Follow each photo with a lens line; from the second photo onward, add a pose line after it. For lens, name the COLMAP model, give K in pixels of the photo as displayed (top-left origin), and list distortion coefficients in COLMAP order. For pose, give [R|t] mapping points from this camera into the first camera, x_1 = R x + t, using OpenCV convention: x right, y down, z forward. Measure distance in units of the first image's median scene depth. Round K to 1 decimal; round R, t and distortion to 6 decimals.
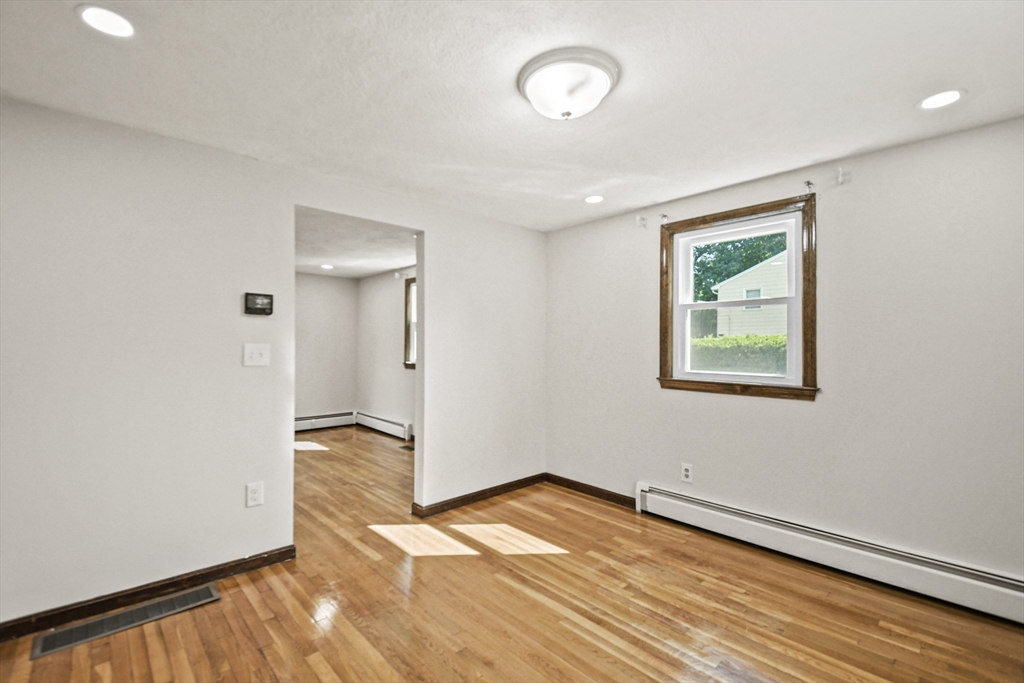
lens RADIAL K [[449.1, 0, 500.3], [0, 449.1, 343.7], [0, 0, 1]] dist [0.031049, -0.018346]
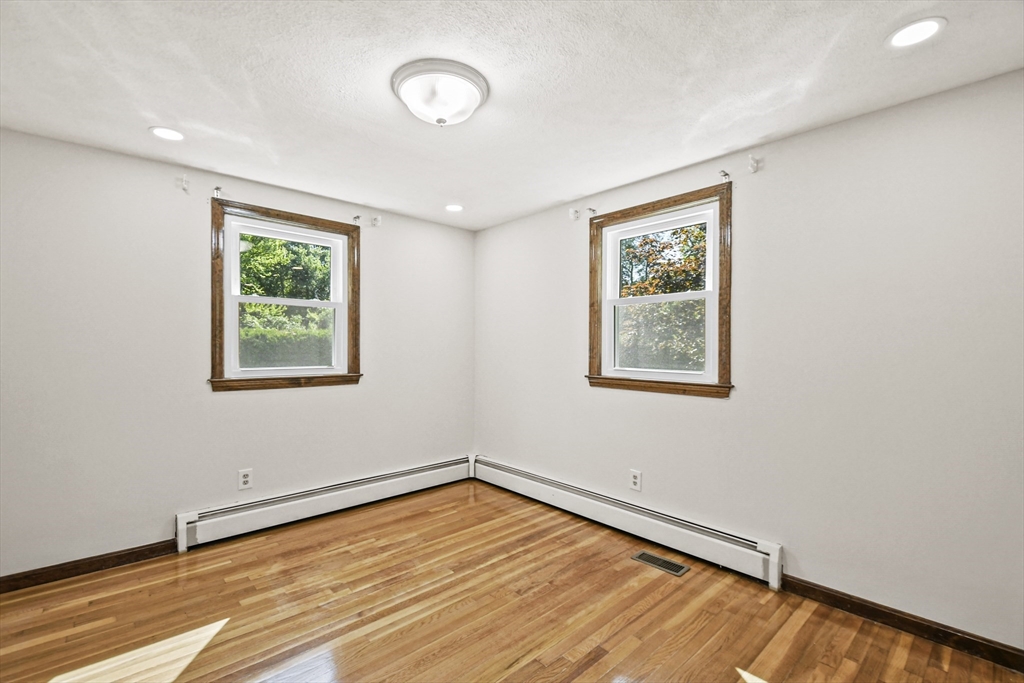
lens RADIAL K [[449.1, 0, 500.3], [0, 449.1, 343.7], [0, 0, 1]] dist [0.031049, -0.018346]
pose [[0.010188, -0.000459, 0.999948, -0.635930], [-0.012190, 0.999926, 0.000583, 0.003217], [-0.999874, -0.012195, 0.010182, 0.588765]]
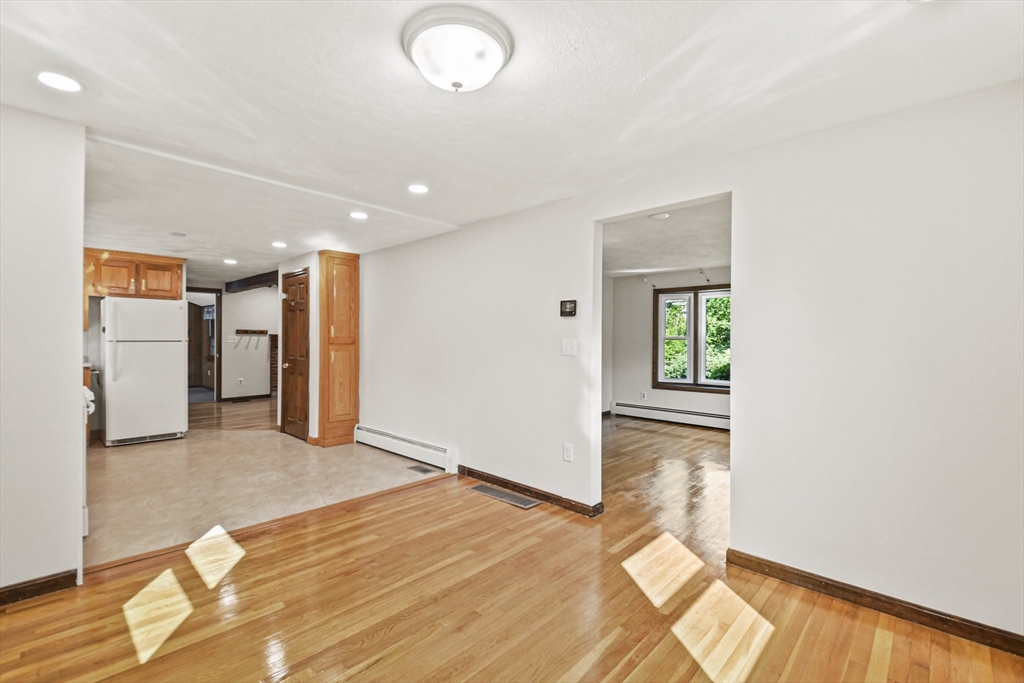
lens RADIAL K [[449.1, 0, 500.3], [0, 449.1, 343.7], [0, 0, 1]] dist [0.031049, -0.018346]
pose [[0.057372, 0.007183, -0.998327, 0.743980], [0.002660, 0.999969, 0.007348, 0.004588], [0.998349, -0.003078, 0.057351, 0.722277]]
